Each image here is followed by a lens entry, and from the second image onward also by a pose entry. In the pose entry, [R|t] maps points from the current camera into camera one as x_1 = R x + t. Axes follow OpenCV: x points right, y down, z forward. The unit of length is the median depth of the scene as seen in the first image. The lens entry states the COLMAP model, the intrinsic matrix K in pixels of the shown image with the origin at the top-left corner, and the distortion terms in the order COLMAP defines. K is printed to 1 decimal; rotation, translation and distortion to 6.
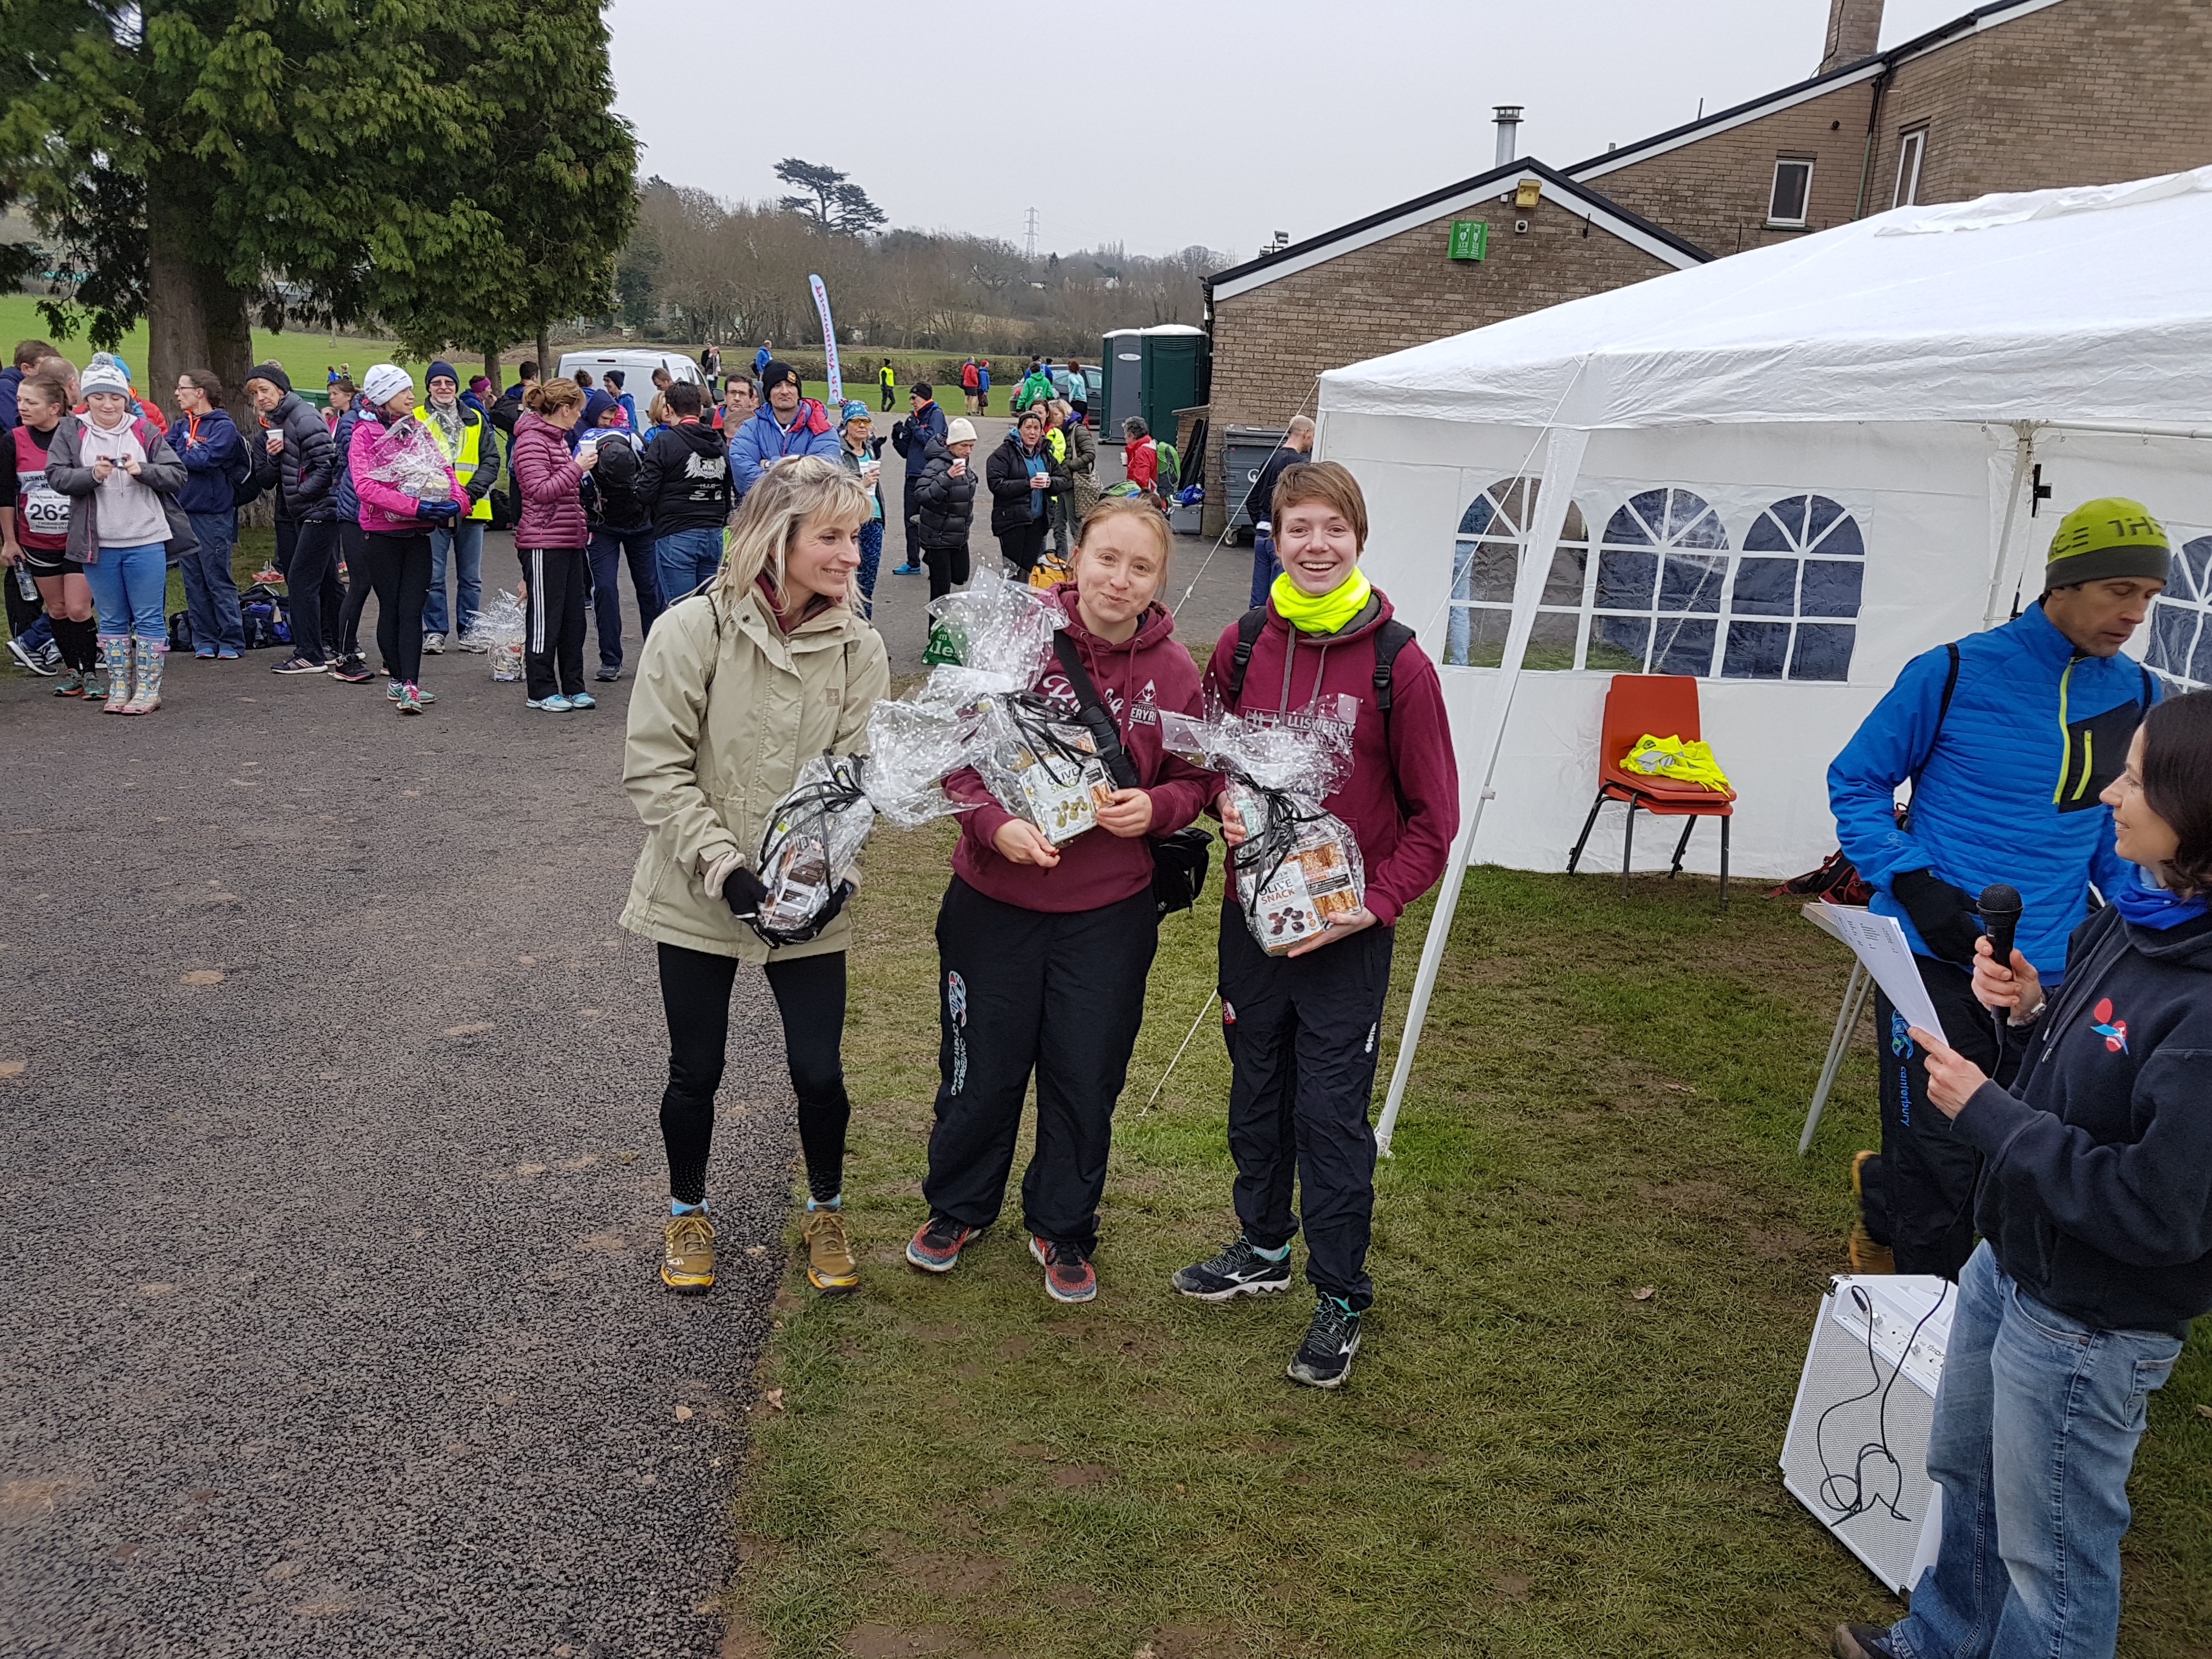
lens RADIAL K [[1704.0, 0, 1117.4], [0, 1704.0, 831.0], [0, 0, 1]] dist [0.003698, -0.030117]
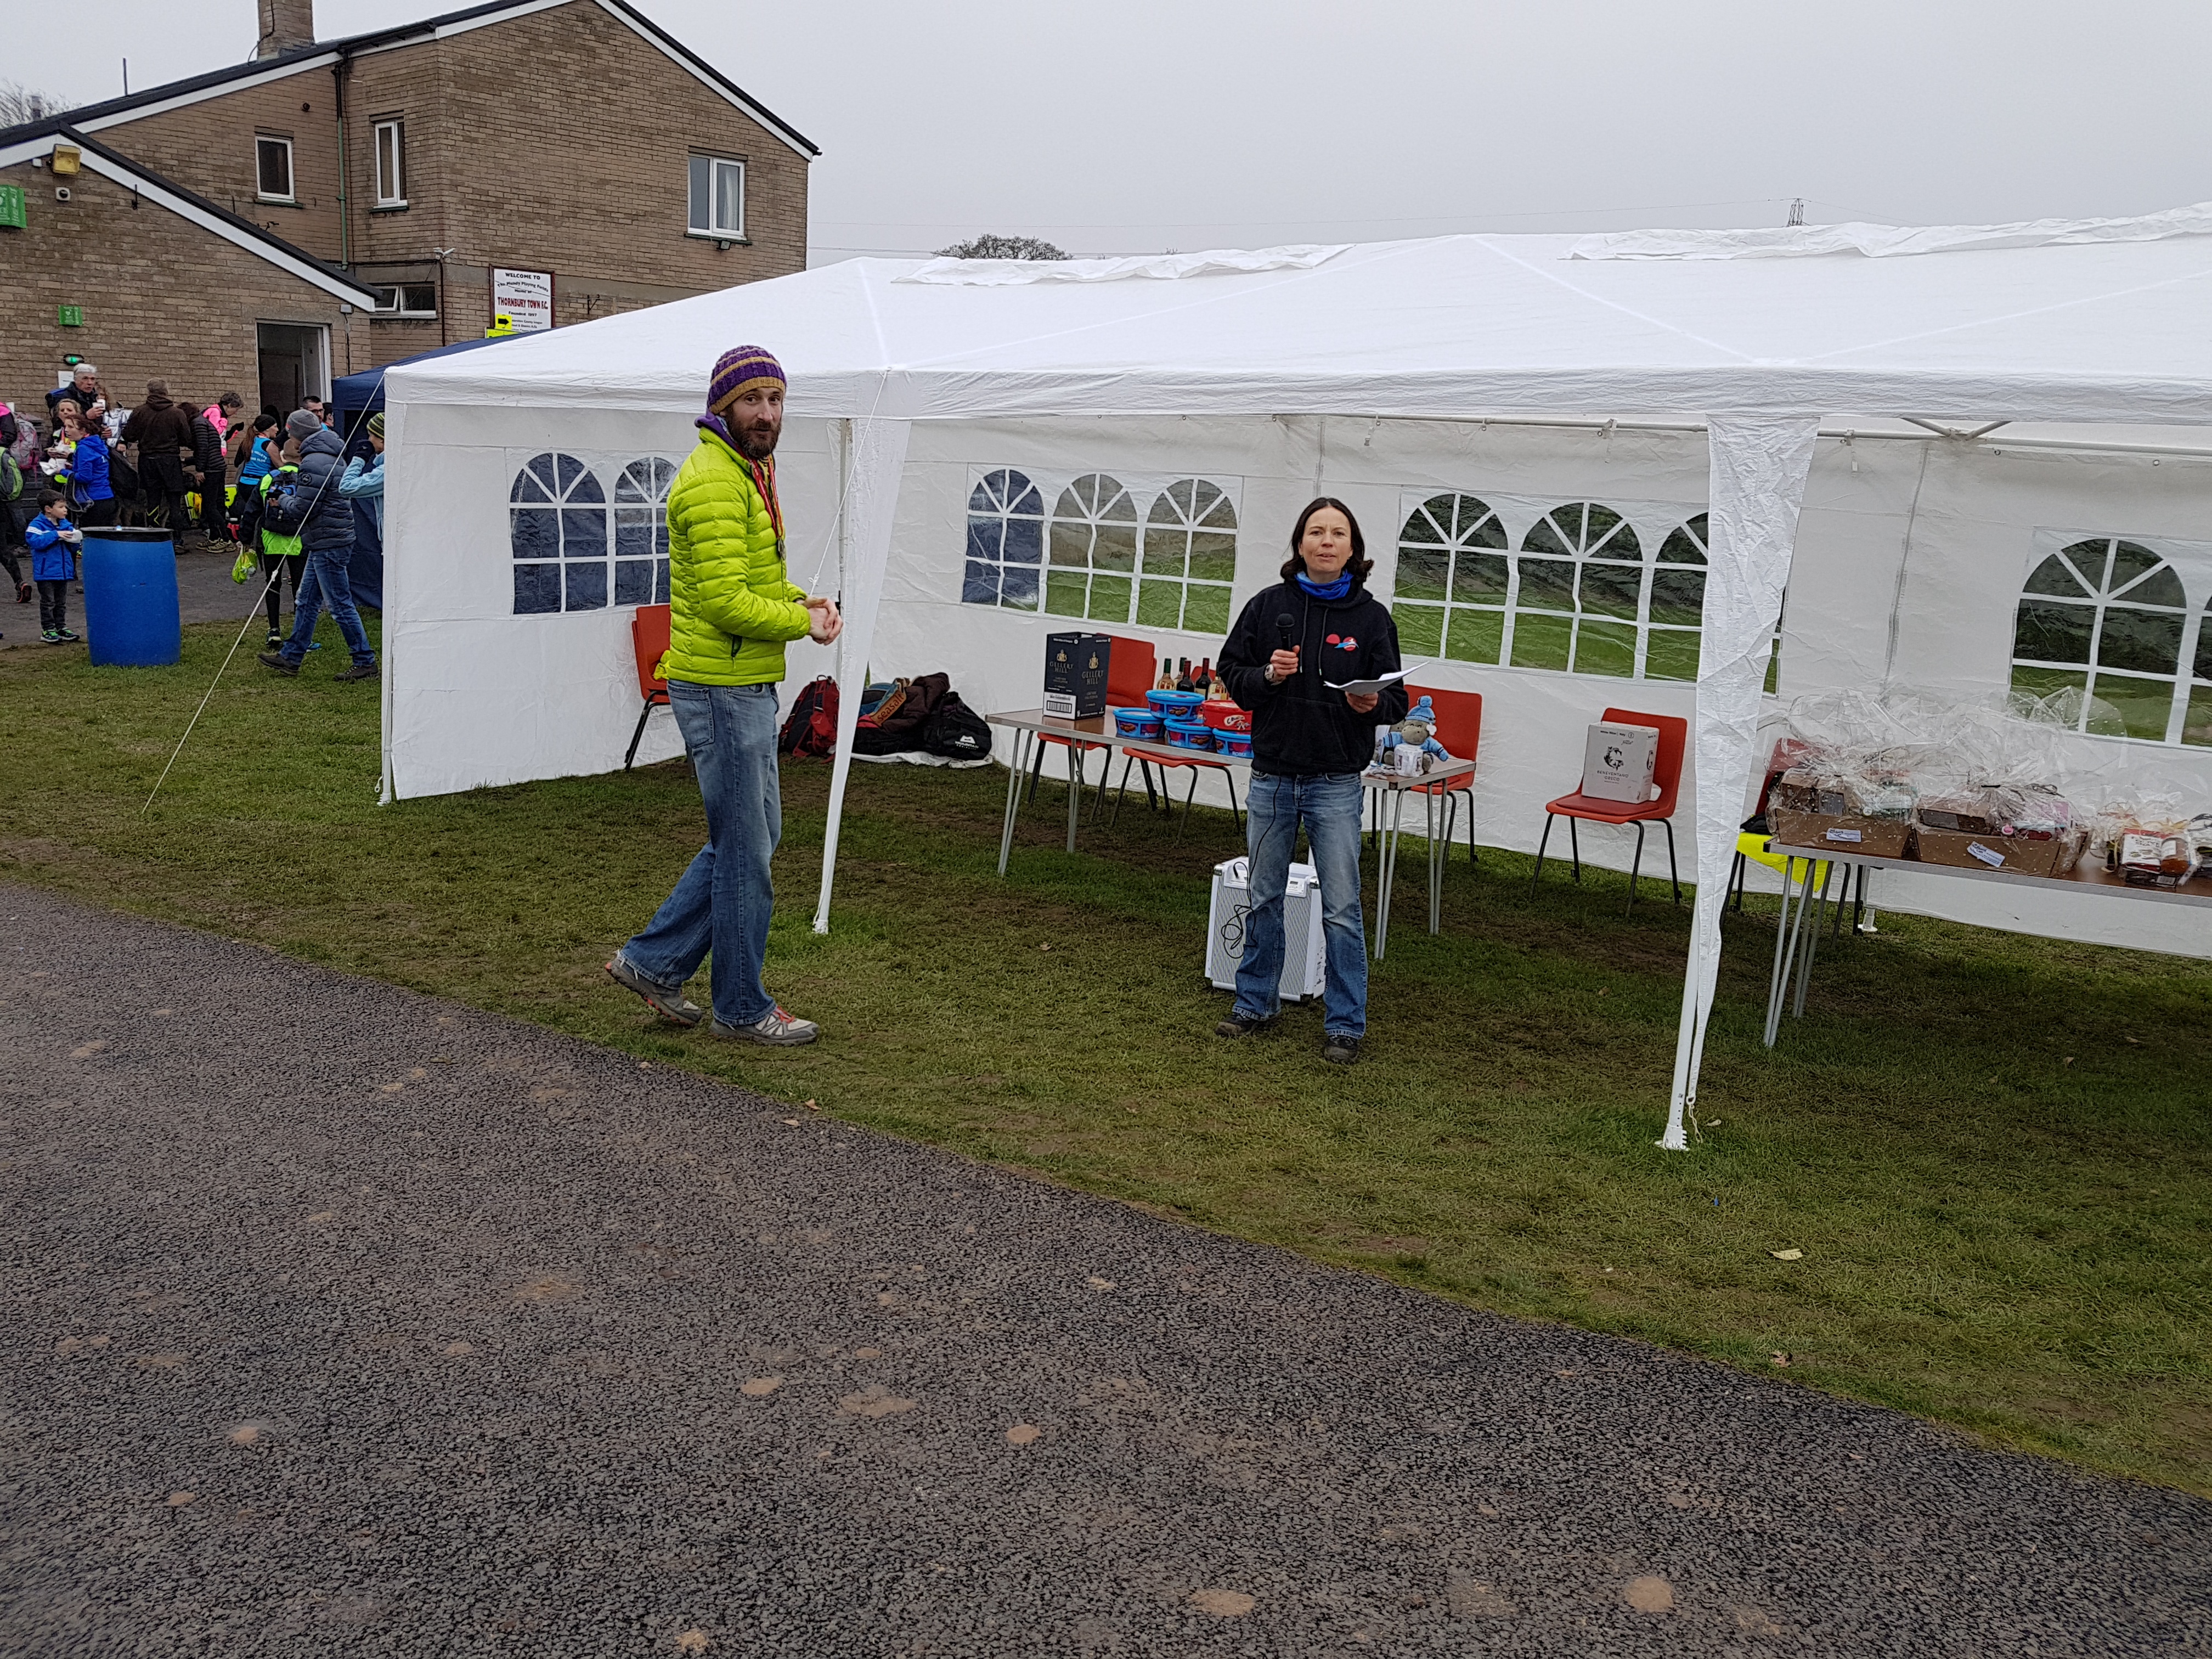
lens RADIAL K [[1703.3, 0, 1074.5], [0, 1703.3, 797.4], [0, 0, 1]] dist [-0.002312, -0.014167]
pose [[0.651746, -0.192662, 0.733559, -0.604376], [0.190695, 0.977753, 0.087370, -0.003926], [-0.734072, 0.082943, 0.673987, -0.091261]]
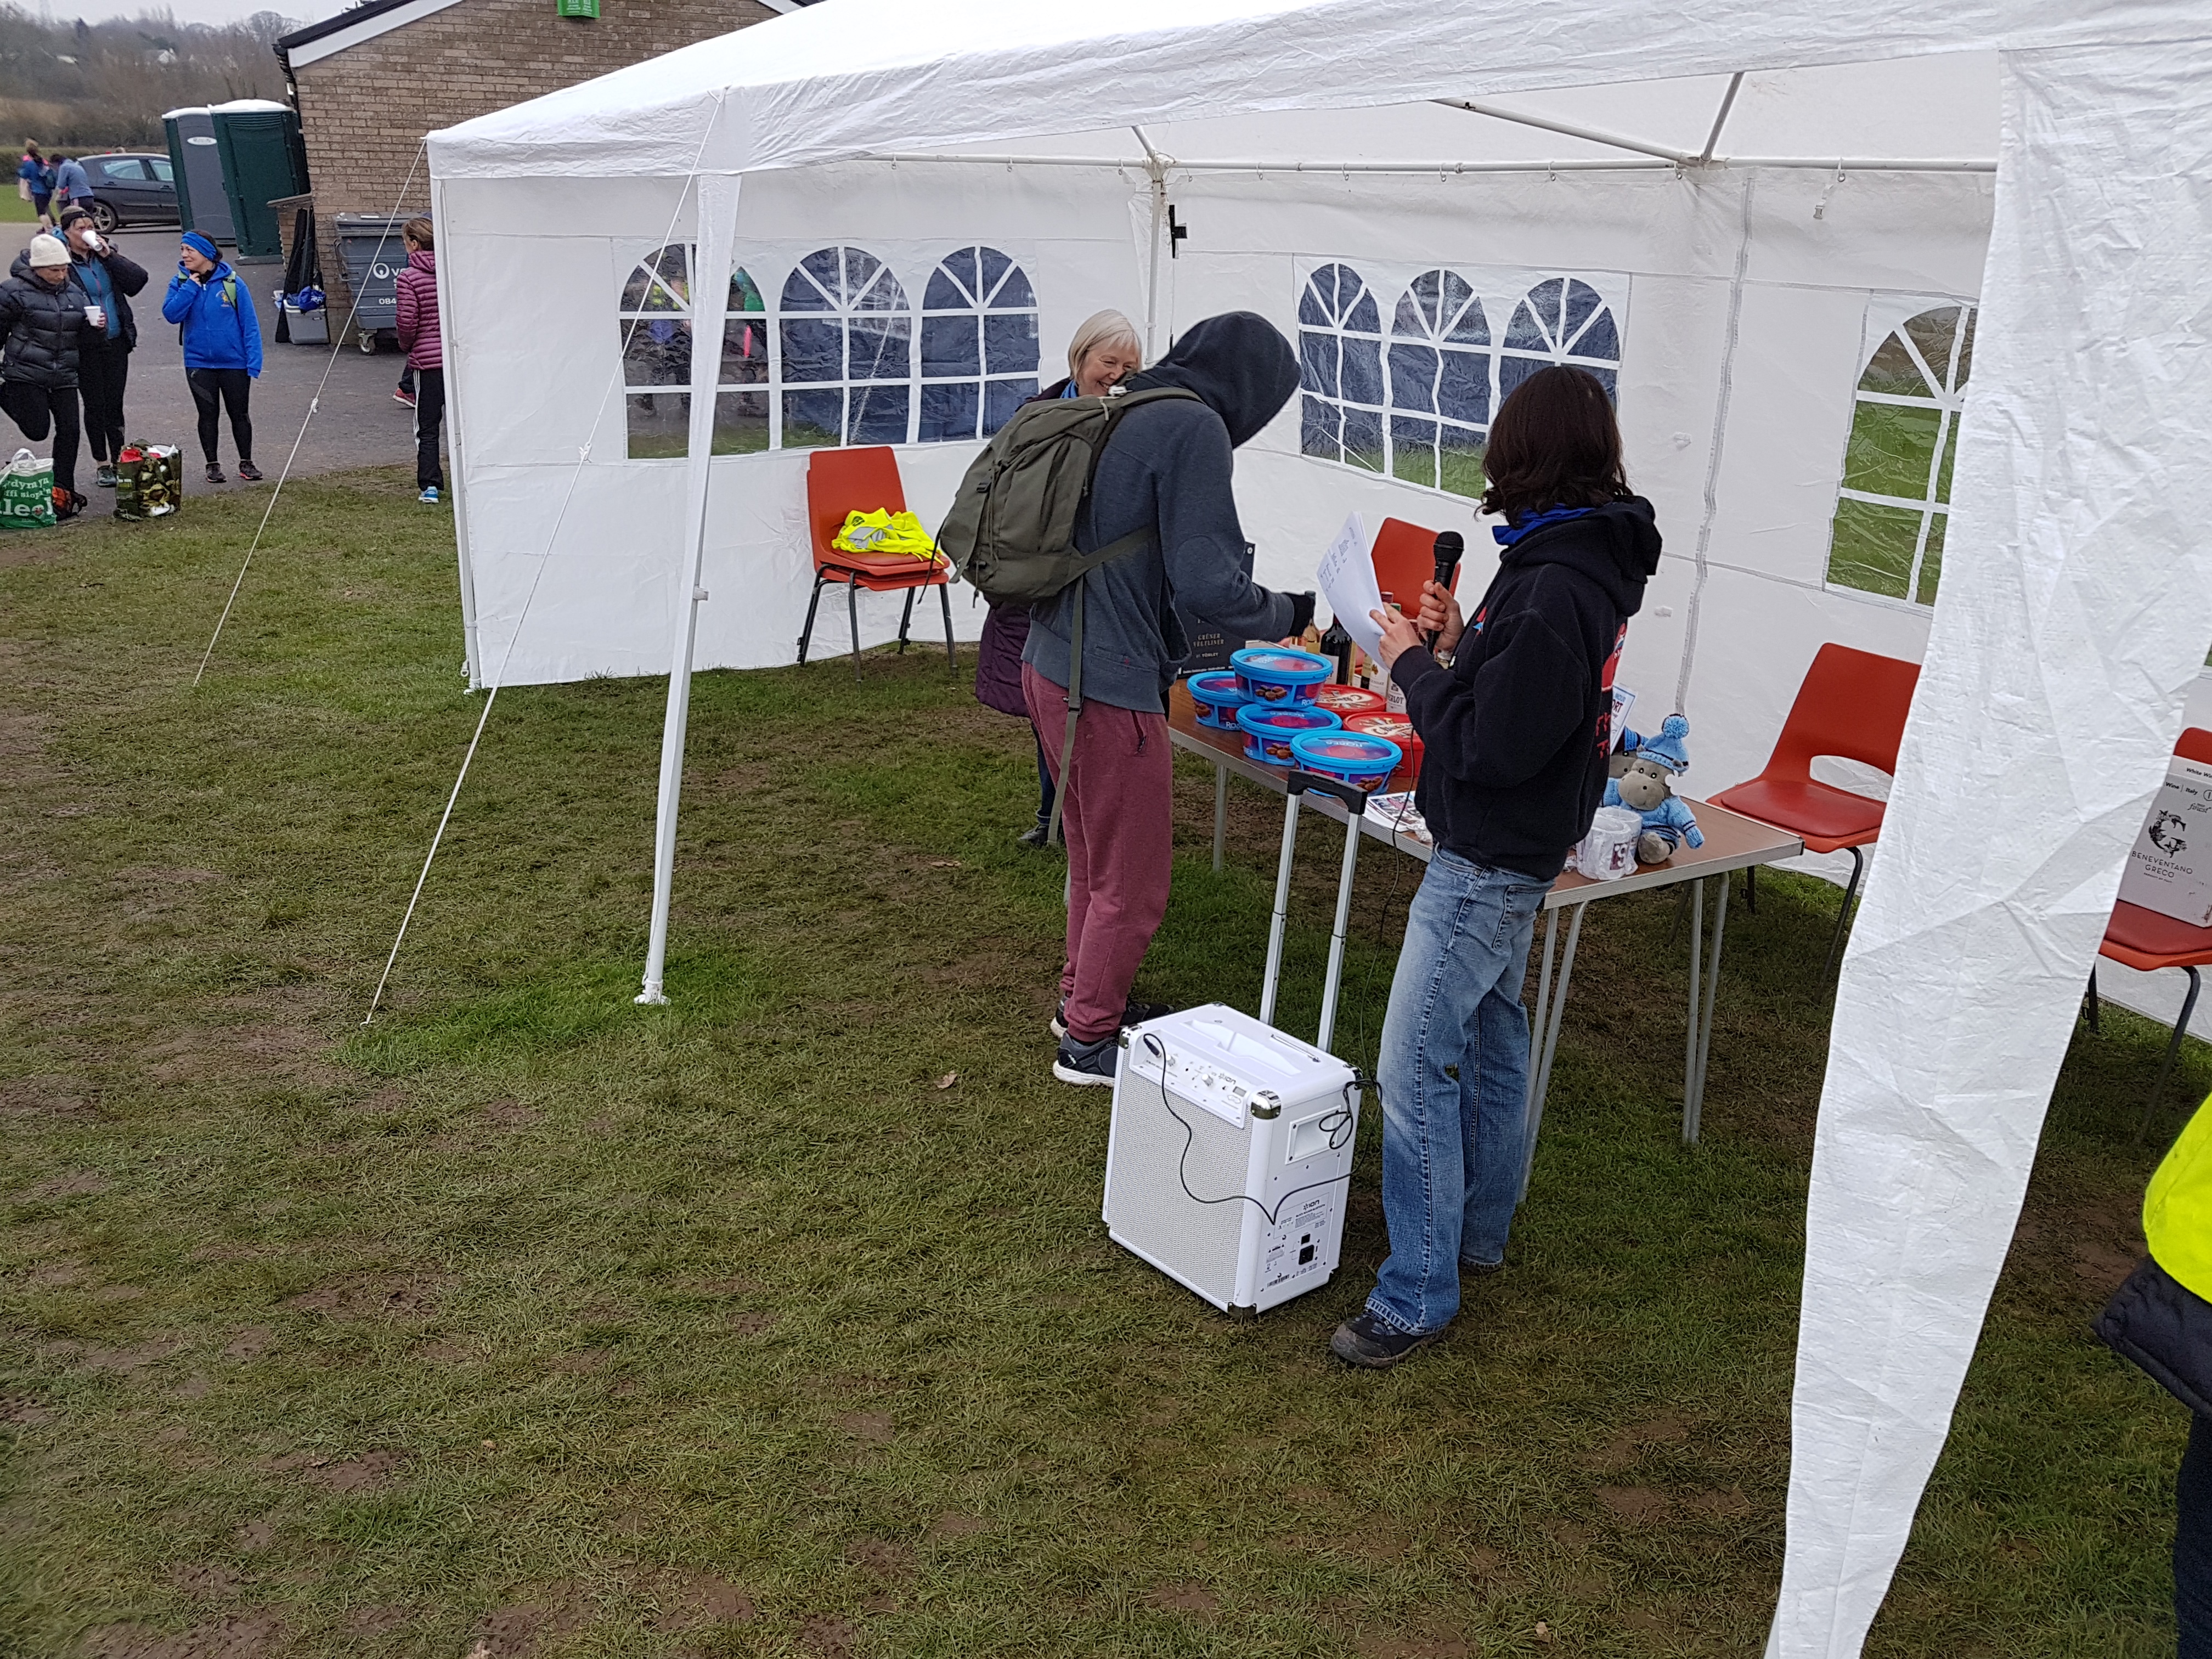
lens RADIAL K [[1711.4, 0, 1114.0], [0, 1711.4, 830.2], [0, 0, 1]] dist [-0.004068, -0.019484]
pose [[0.893205, -0.190849, 0.407138, 0.015248], [0.141948, 0.978835, 0.147421, -0.001376], [-0.426656, -0.073885, 0.901391, 0.058638]]
